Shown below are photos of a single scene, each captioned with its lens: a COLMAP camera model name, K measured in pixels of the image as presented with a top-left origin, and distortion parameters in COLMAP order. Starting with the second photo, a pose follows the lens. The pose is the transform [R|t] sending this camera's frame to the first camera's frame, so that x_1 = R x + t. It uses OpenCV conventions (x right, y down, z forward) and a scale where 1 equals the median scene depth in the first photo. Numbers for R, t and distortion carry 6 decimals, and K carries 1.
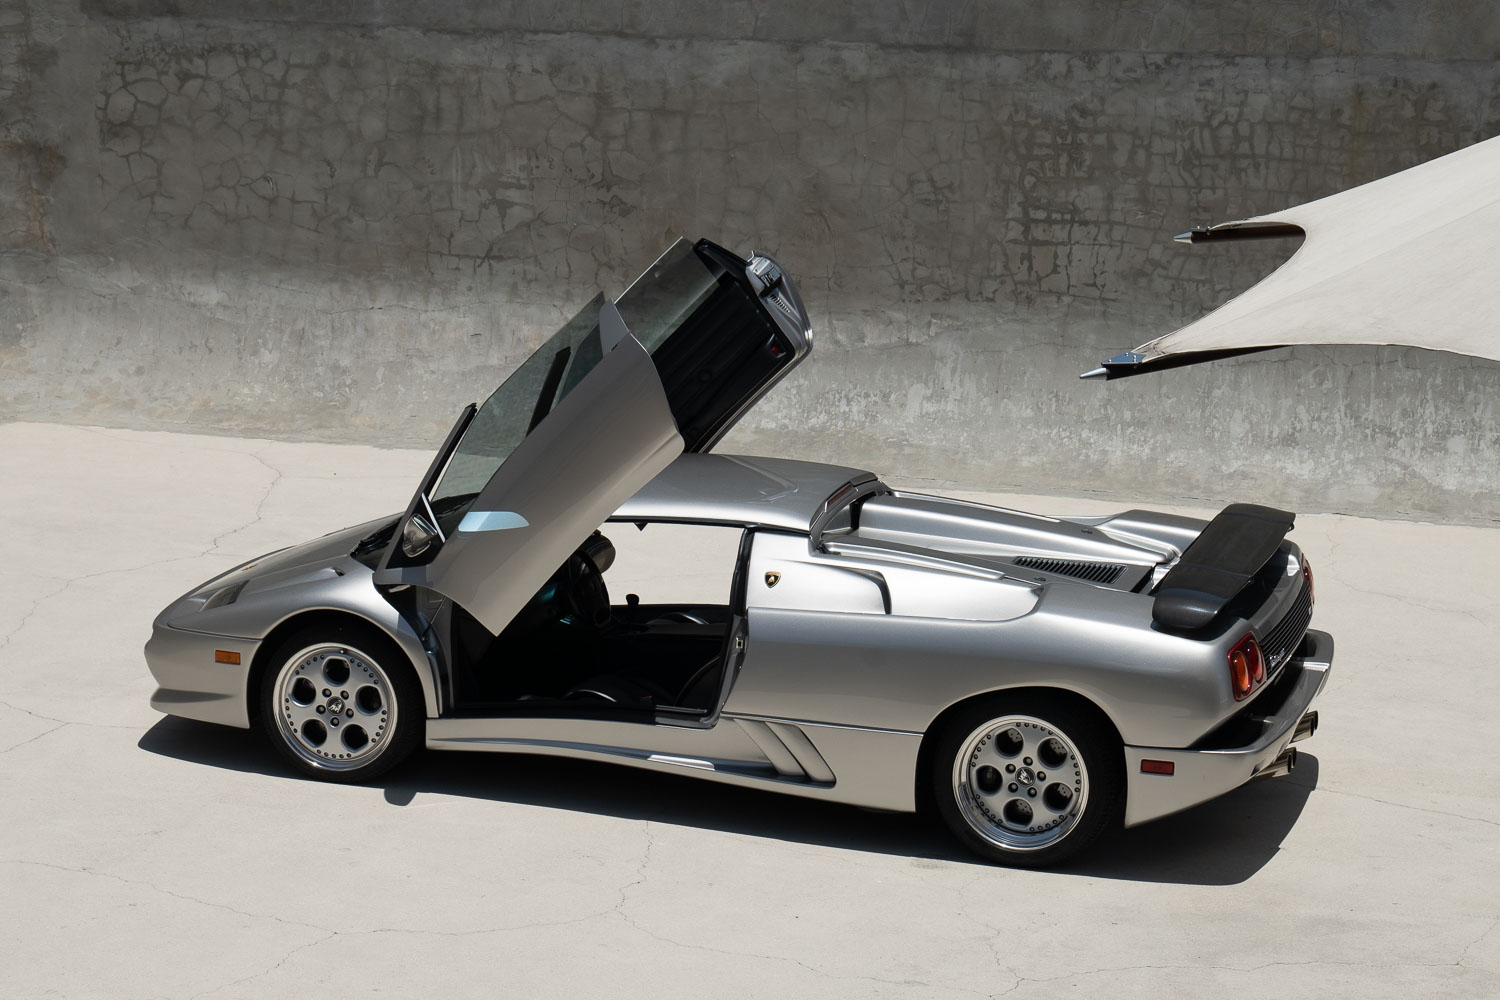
lens RADIAL K [[4513.2, 0, 750.7], [0, 4513.2, 500.2], [0, 0, 1]] dist [0.383544, 0.000000]
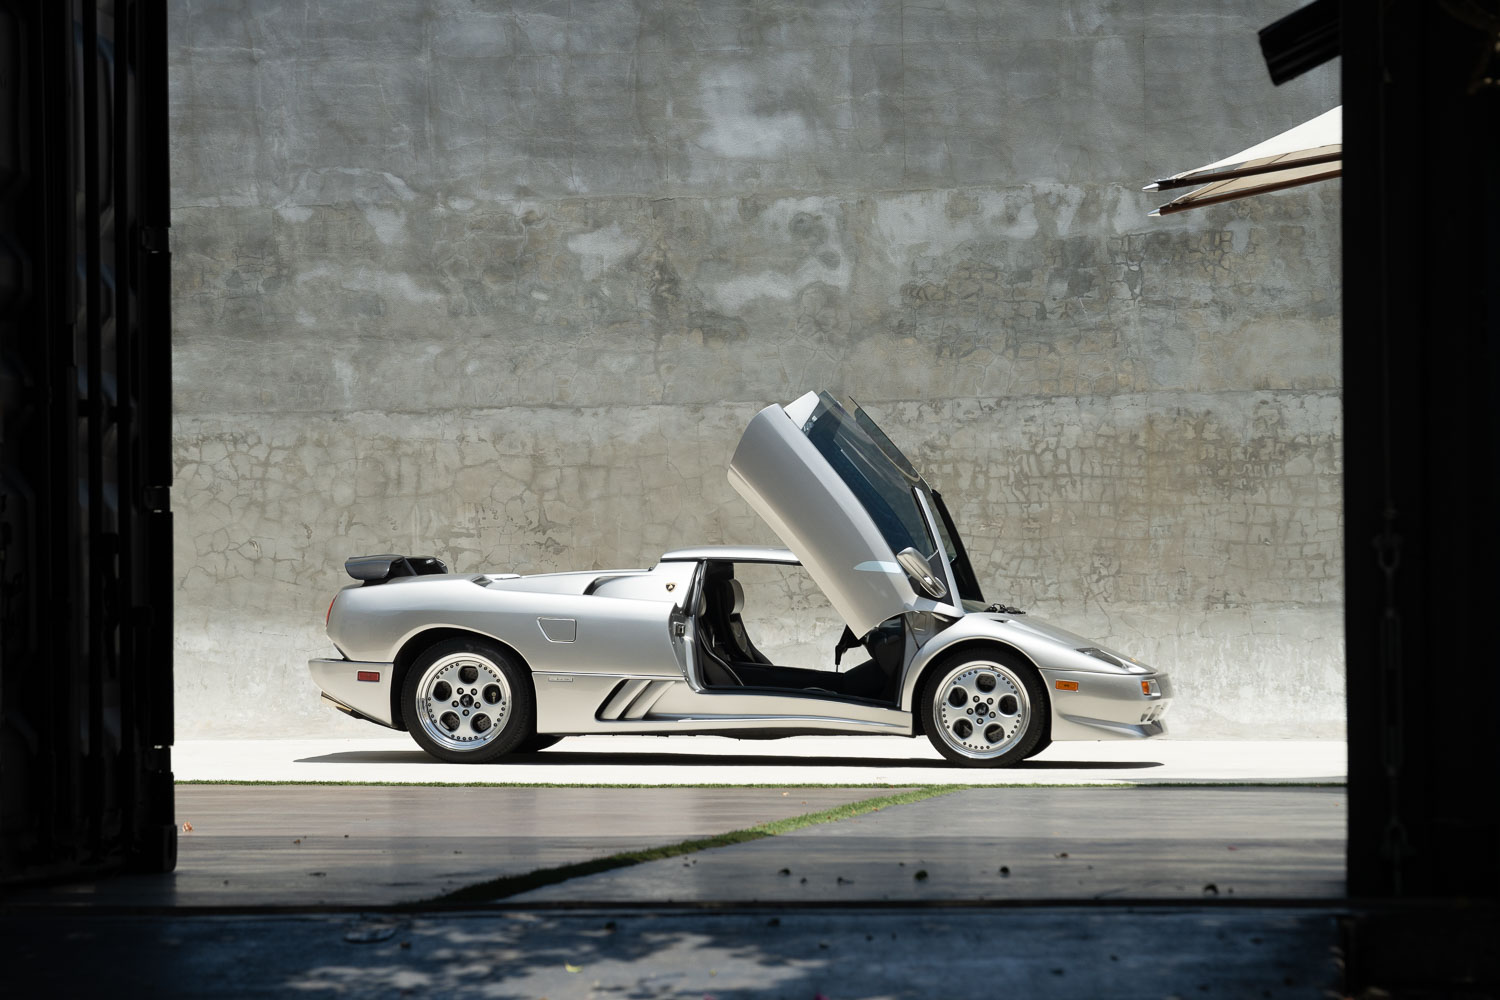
lens RADIAL K [[6137.6, 0, 765.9], [0, 6137.6, 496.6], [0, 0, 1]] dist [0.779005, 0.000000]
pose [[0.991395, -0.022478, 0.128959, -0.186701], [0.051624, 0.972438, -0.227373, 0.303289], [-0.120293, 0.232074, 0.965231, -0.611344]]
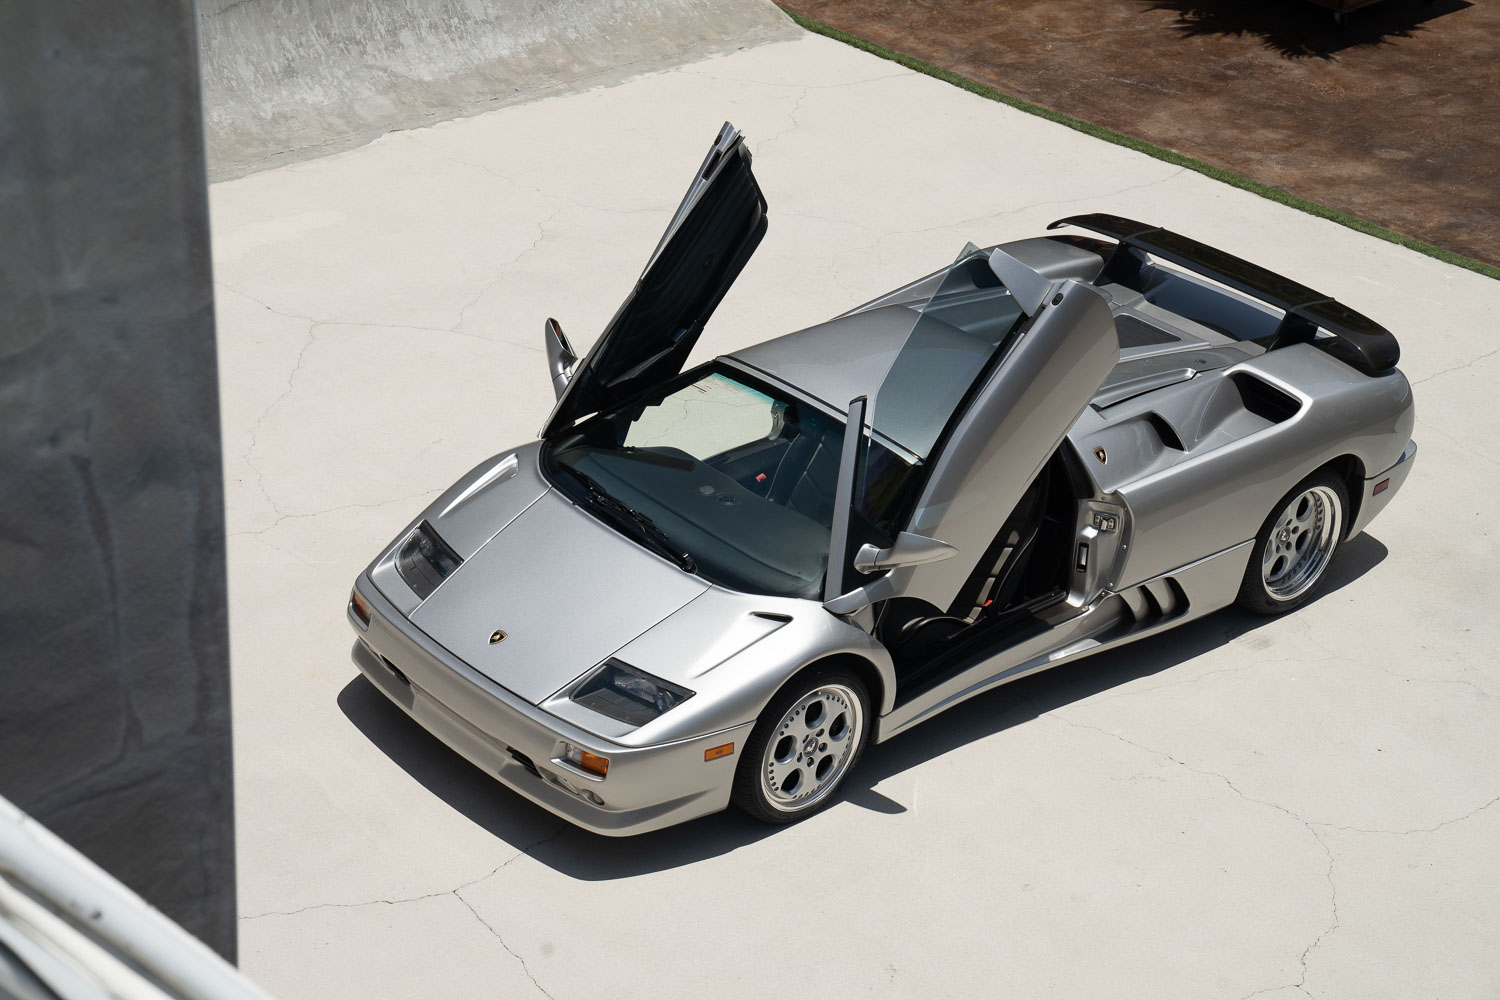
lens RADIAL K [[2882.3, 0, 753.1], [0, 2882.3, 496.1], [0, 0, 1]] dist [0.476508, 0.000000]
pose [[0.520350, -0.394879, 0.757170, -0.390090], [0.134795, 0.913530, 0.383788, -0.172286], [-0.843248, -0.097641, 0.528583, 0.506567]]
